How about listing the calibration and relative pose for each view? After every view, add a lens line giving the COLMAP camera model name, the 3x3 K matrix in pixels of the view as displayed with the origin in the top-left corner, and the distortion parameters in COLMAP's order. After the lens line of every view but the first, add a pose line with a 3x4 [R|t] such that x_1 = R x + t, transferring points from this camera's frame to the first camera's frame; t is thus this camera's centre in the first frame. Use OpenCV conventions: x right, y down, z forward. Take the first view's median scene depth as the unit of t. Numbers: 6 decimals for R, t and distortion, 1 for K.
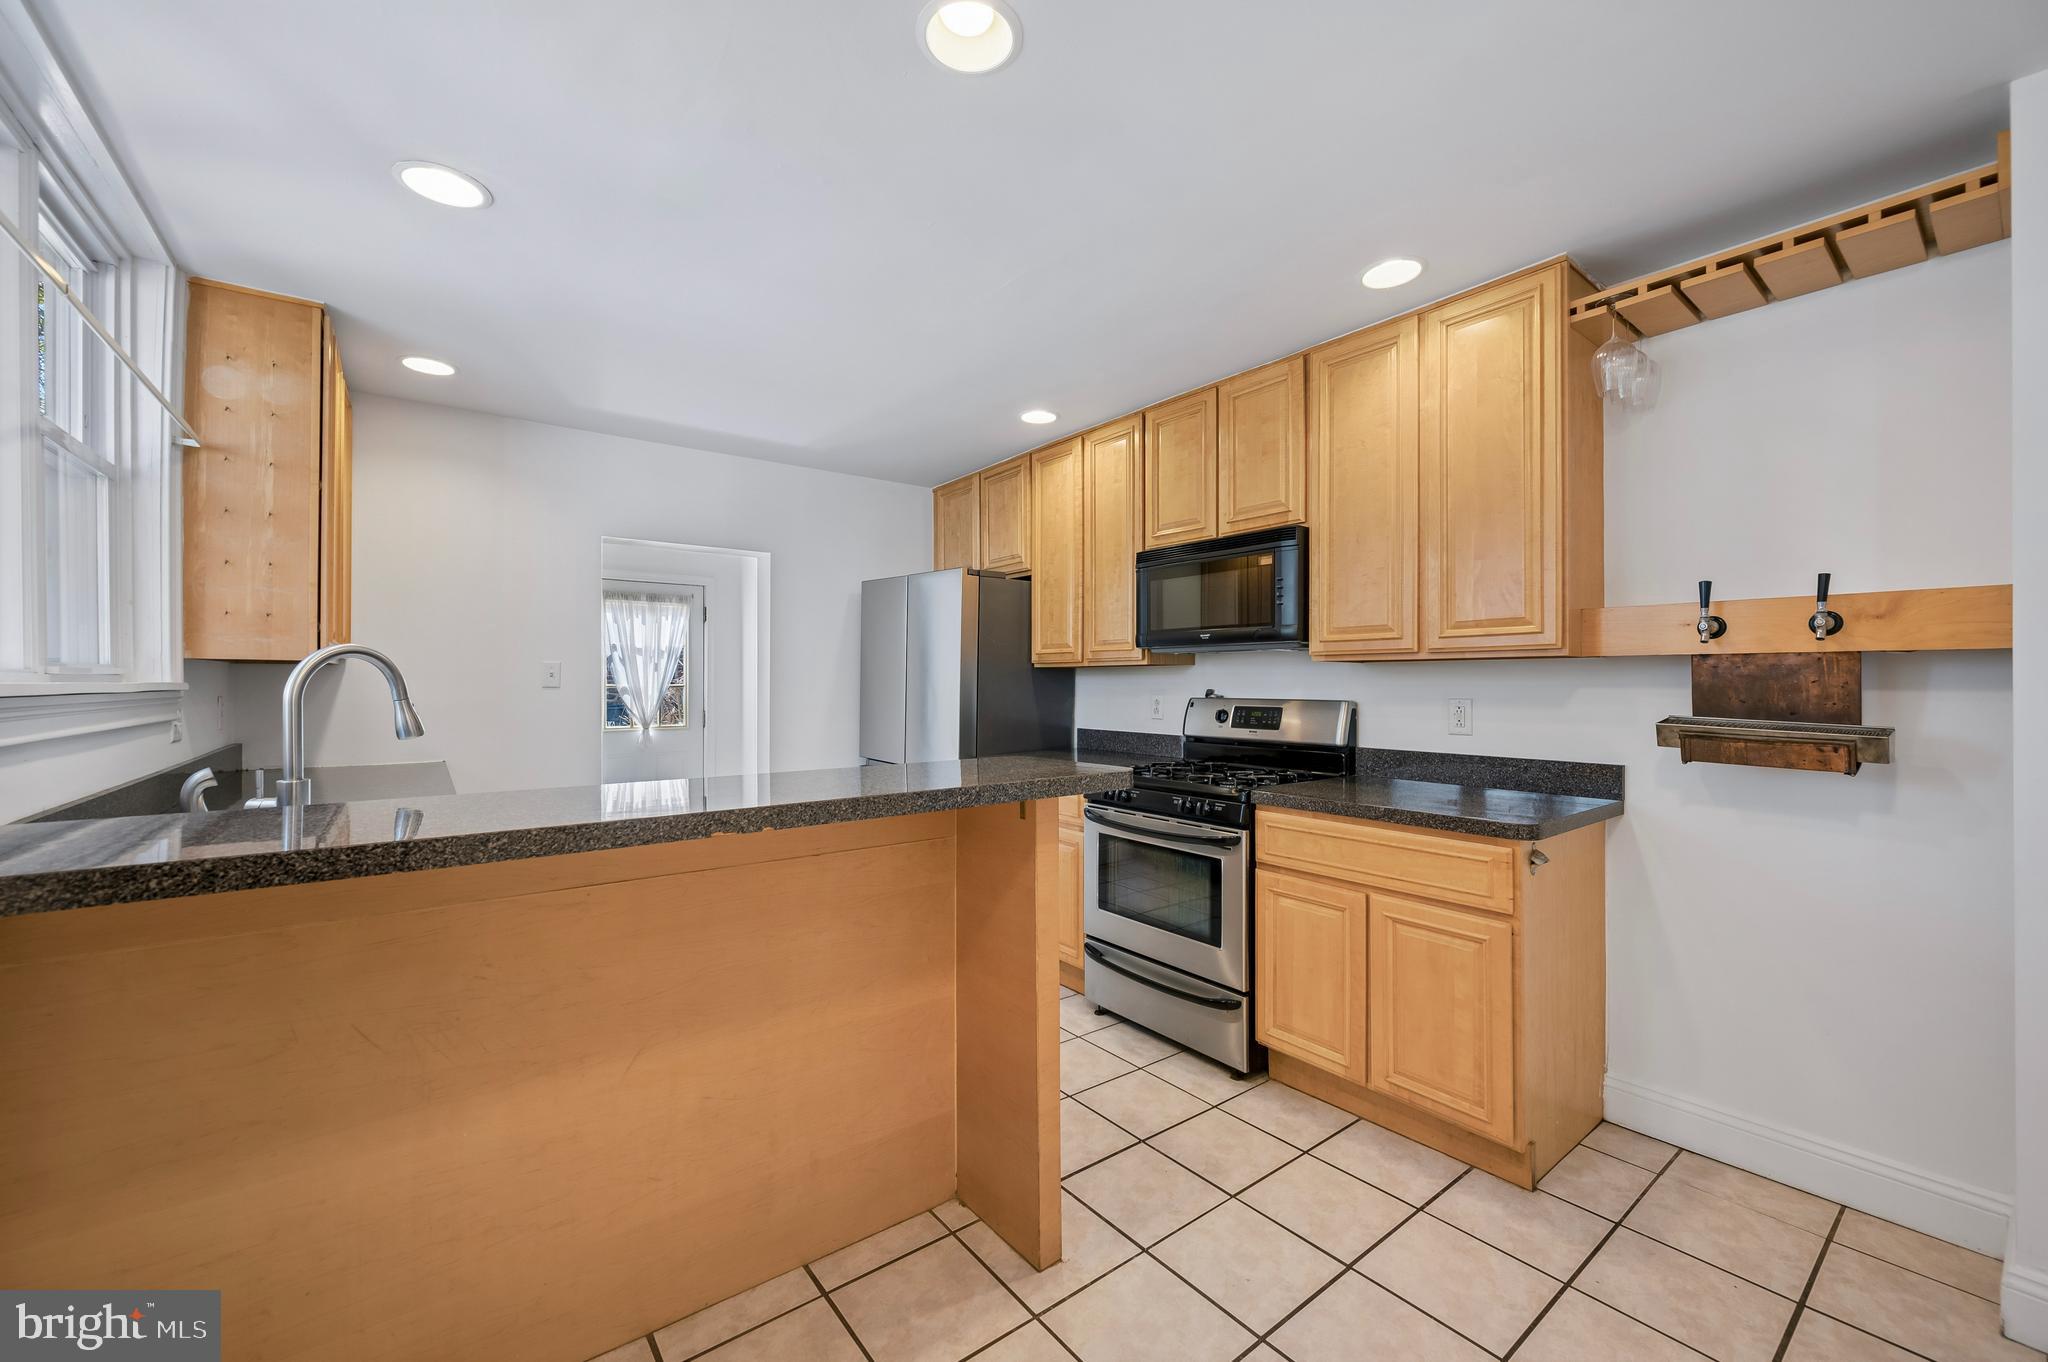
lens RADIAL K [[805.4, 0, 1024.0], [0, 805.4, 681.0], [0, 0, 1]] dist [0.000243, 0.000088]
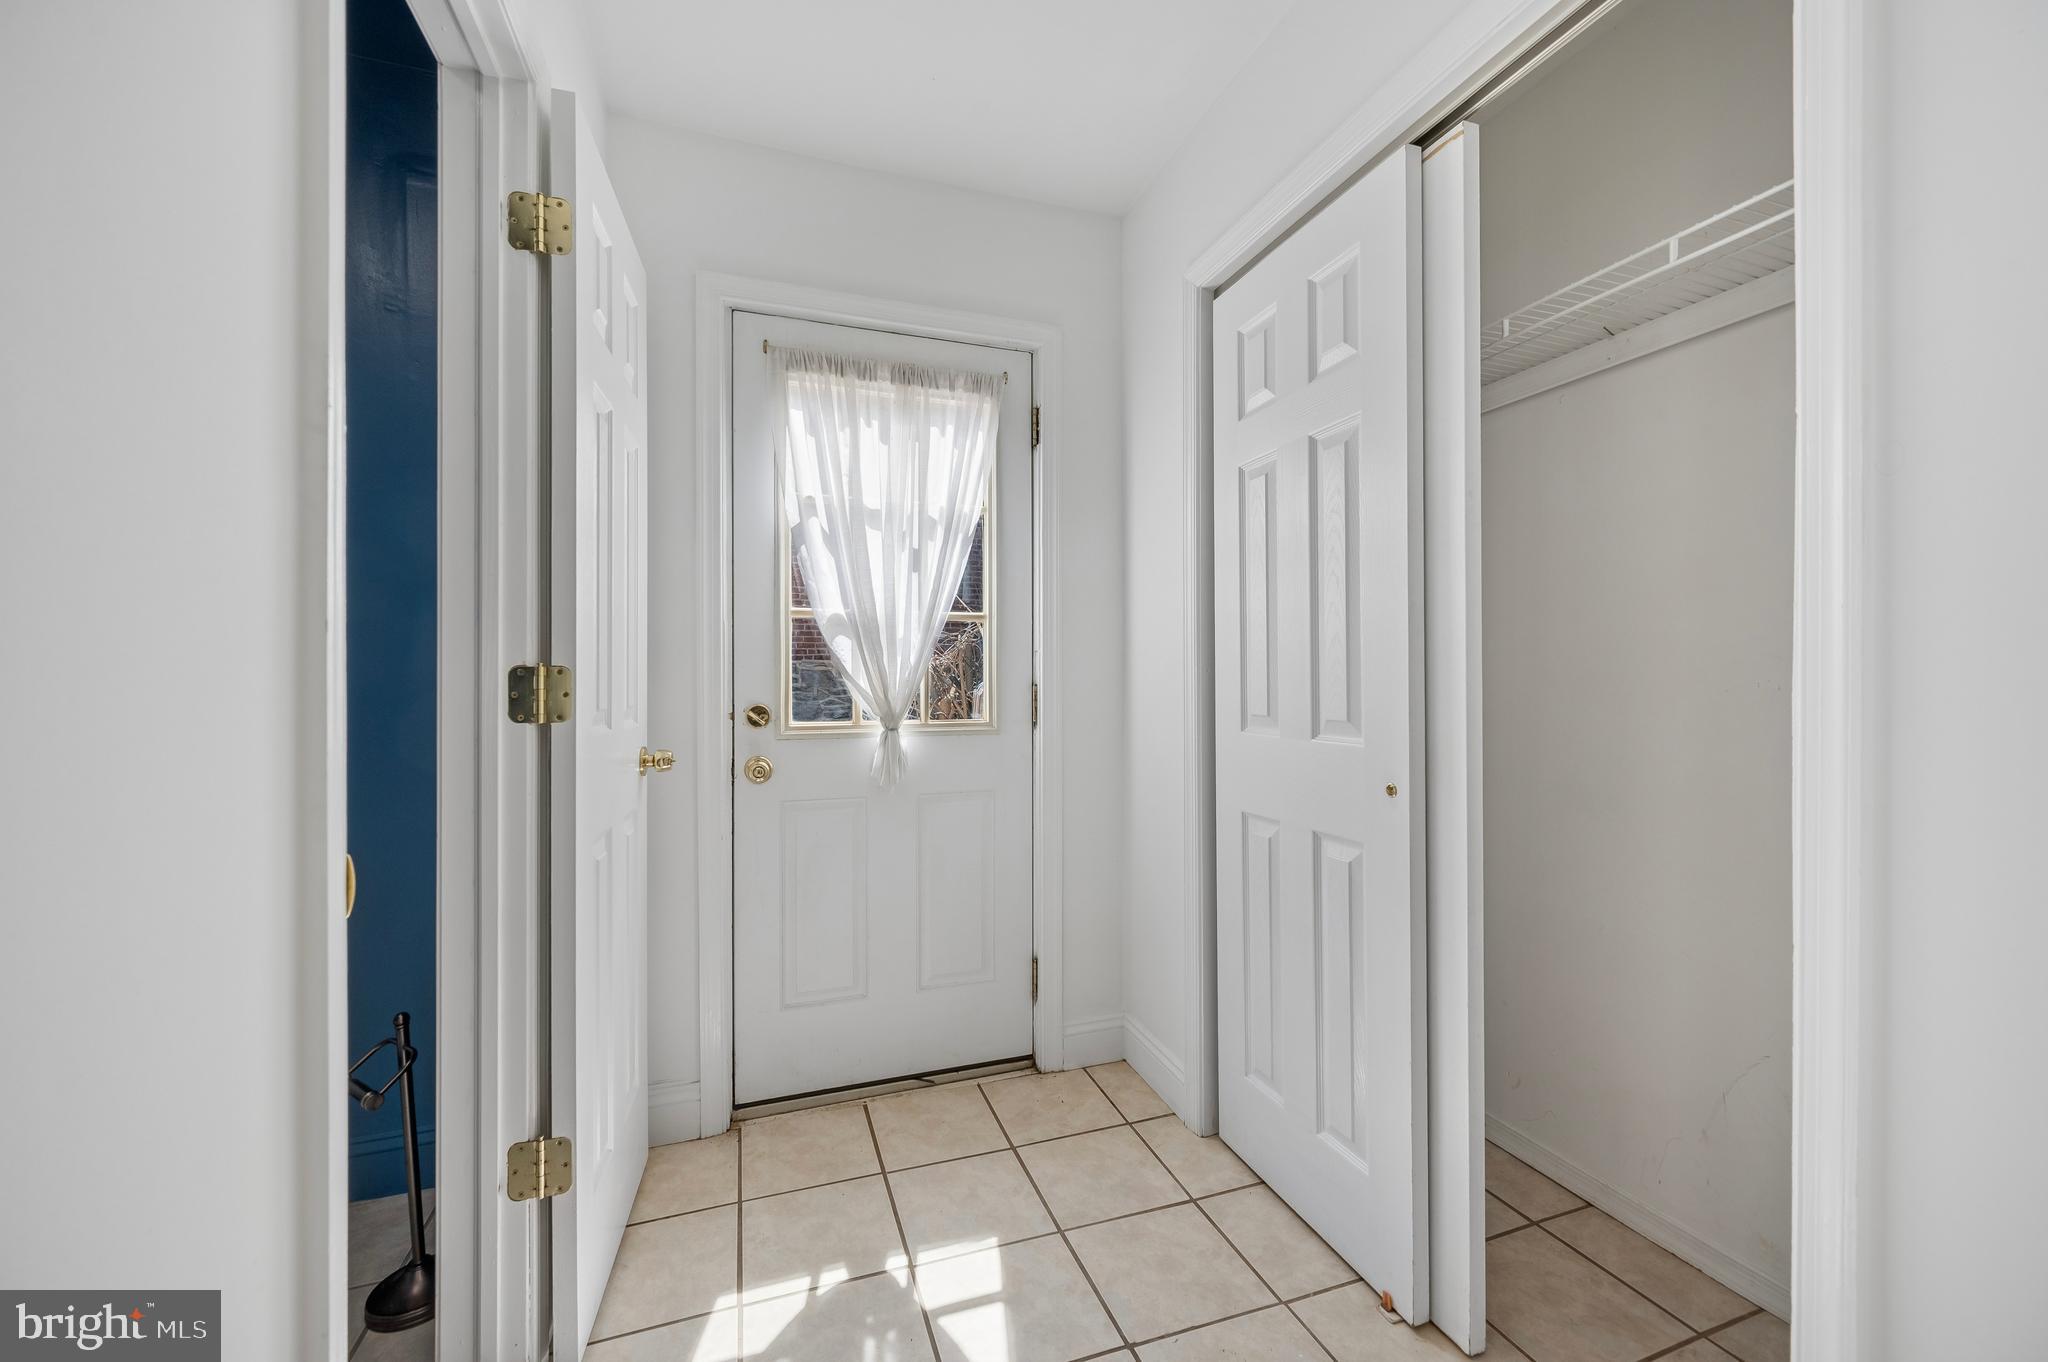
lens RADIAL K [[800.0, 0, 1019.3], [0, 800.0, 677.0], [0, 0, 1]] dist [0.000625, 0.000077]
pose [[0.961865, -0.013627, -0.273187, -0.585446], [0.005364, 0.999506, -0.030972, 0.084975], [0.273474, 0.028326, 0.961462, 1.244600]]
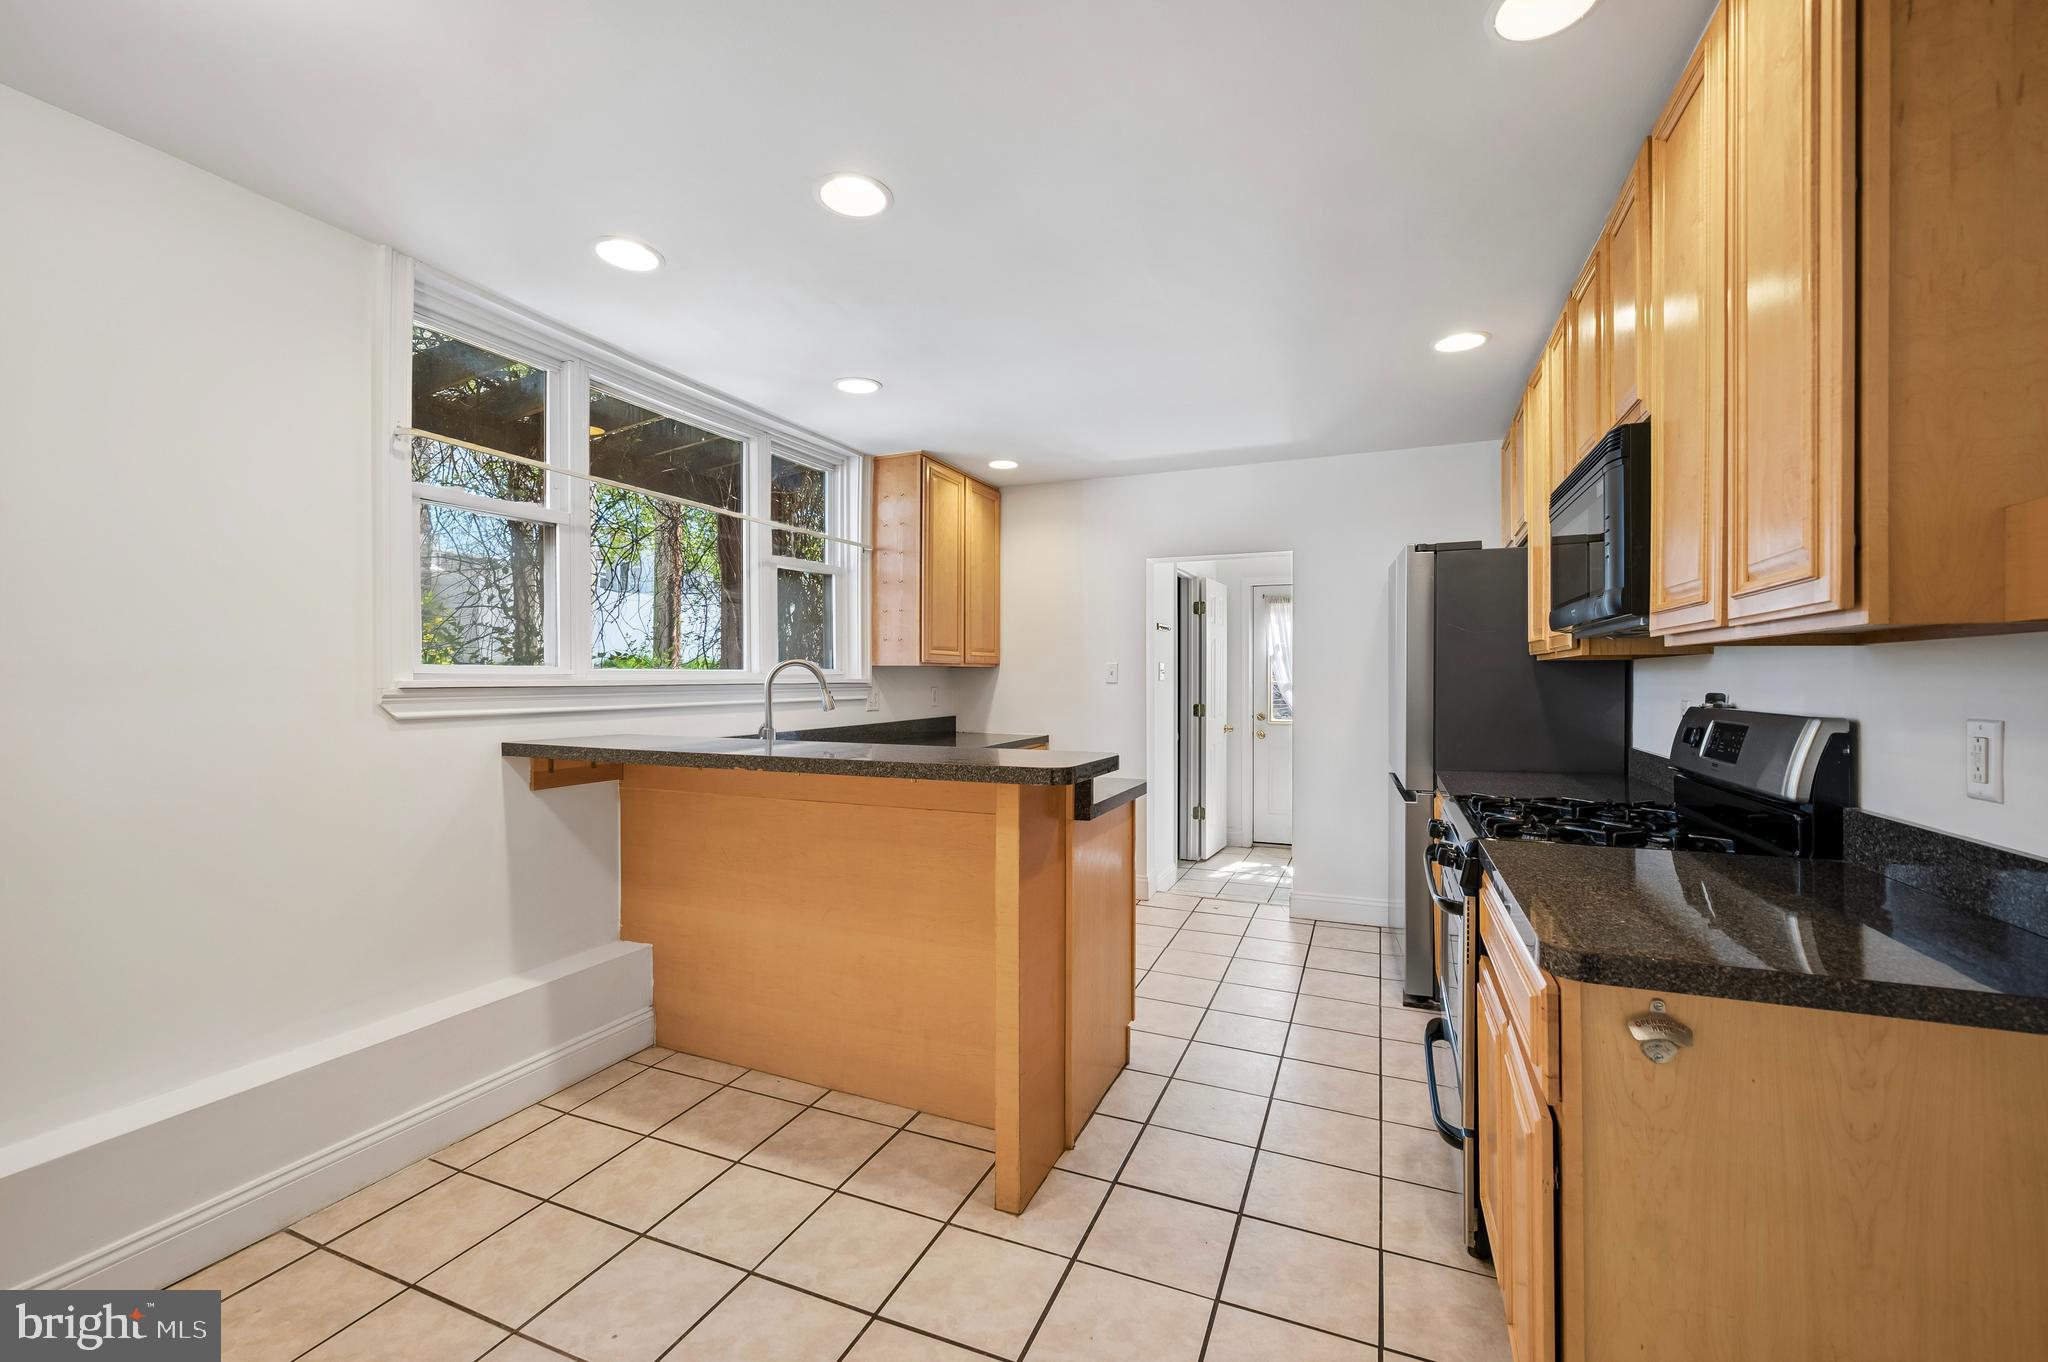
lens RADIAL K [[846.5, 0, 1021.3], [0, 846.5, 675.7], [0, 0, 1]] dist [-0.000873, 0.000072]
pose [[0.493726, -0.001510, -0.869616, 0.572673], [-0.000417, 0.999998, -0.001973, -0.001291], [0.869617, 0.001337, 0.493725, 0.244833]]
